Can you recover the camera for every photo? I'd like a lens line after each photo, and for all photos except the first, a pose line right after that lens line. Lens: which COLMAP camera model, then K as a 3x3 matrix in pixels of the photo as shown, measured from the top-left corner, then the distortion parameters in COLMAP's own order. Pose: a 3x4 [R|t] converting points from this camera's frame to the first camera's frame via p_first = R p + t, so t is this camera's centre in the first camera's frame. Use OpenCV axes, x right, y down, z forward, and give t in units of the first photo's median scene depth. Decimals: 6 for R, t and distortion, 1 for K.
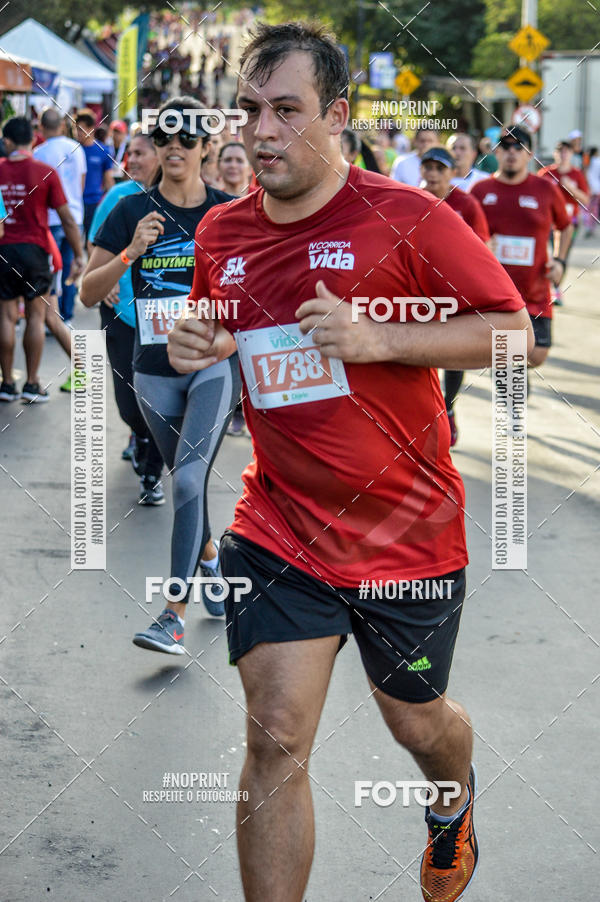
lens RADIAL K [[2873.9, 0, 300.0], [0, 2873.9, 451.0], [0, 0, 1]] dist [0.181674, 0.375522]
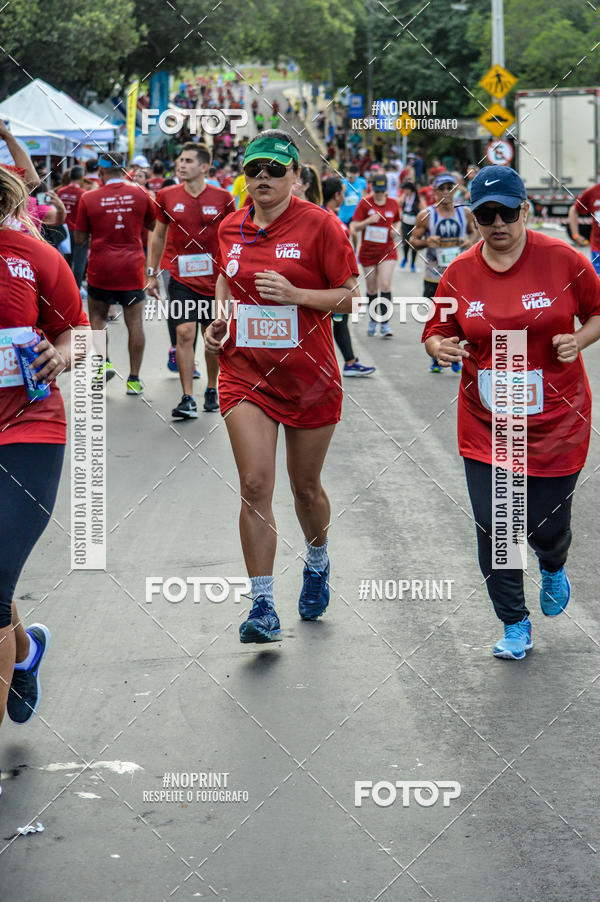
lens RADIAL K [[2401.6, 0, 300.0], [0, 2401.6, 451.0], [0, 0, 1]] dist [-0.154659, -0.974437]
pose [[0.998364, -0.030123, -0.048601, 0.050506], [0.030216, 0.999543, 0.001182, -0.010416], [0.048543, -0.002649, 0.998818, 0.138488]]
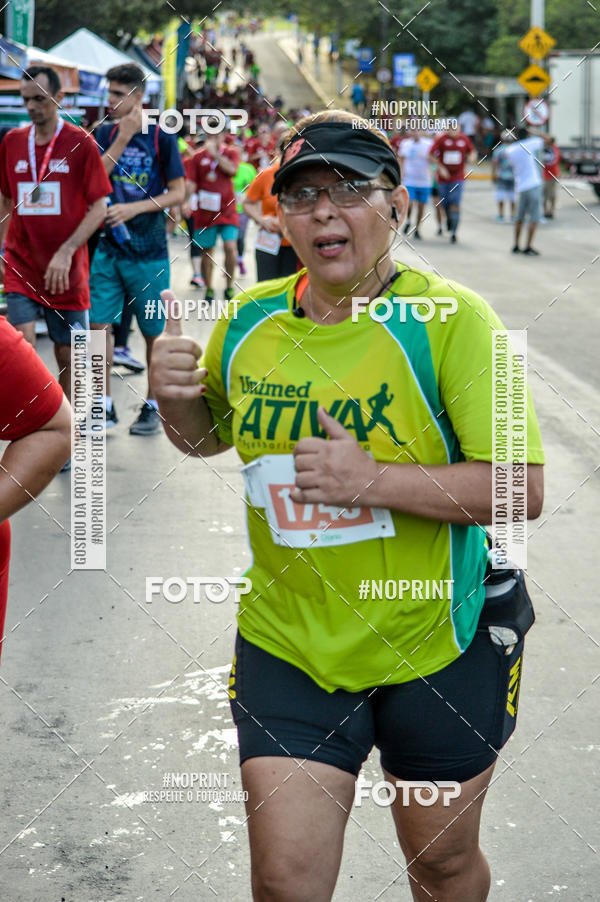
lens RADIAL K [[2555.9, 0, 300.0], [0, 2555.9, 451.0], [0, 0, 1]] dist [-0.116832, -1.069365]
pose [[0.999792, -0.013422, -0.015345, 0.002277], [0.013663, 0.999783, 0.015721, -0.003368], [0.015131, -0.015928, 0.999759, 0.036874]]
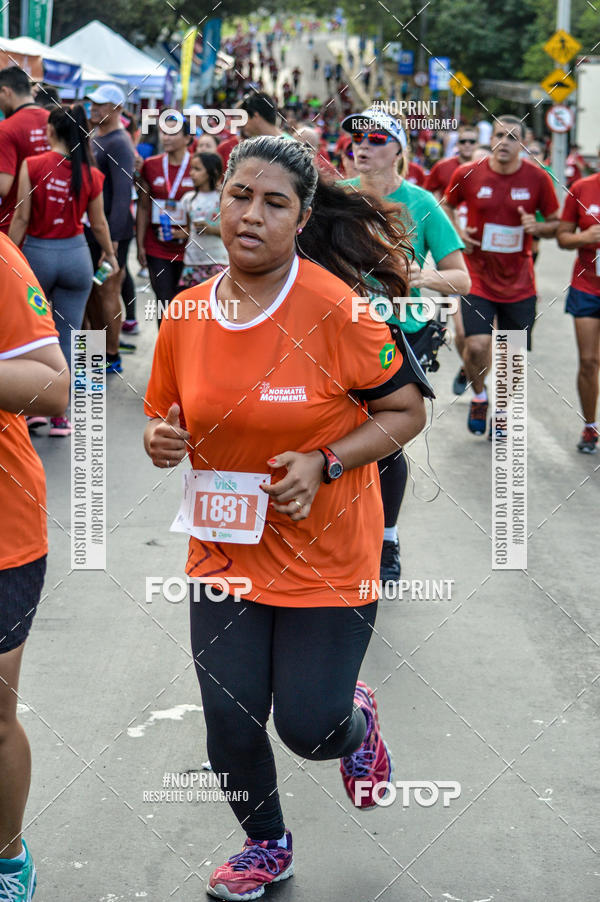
lens RADIAL K [[2450.7, 0, 300.0], [0, 2450.7, 451.0], [0, 0, 1]] dist [-0.162613, -0.188402]
pose [[0.998592, 0.018113, -0.049854, 0.034492], [-0.017180, 0.999670, 0.019090, -0.010964], [0.050184, -0.018206, 0.998574, 0.123321]]
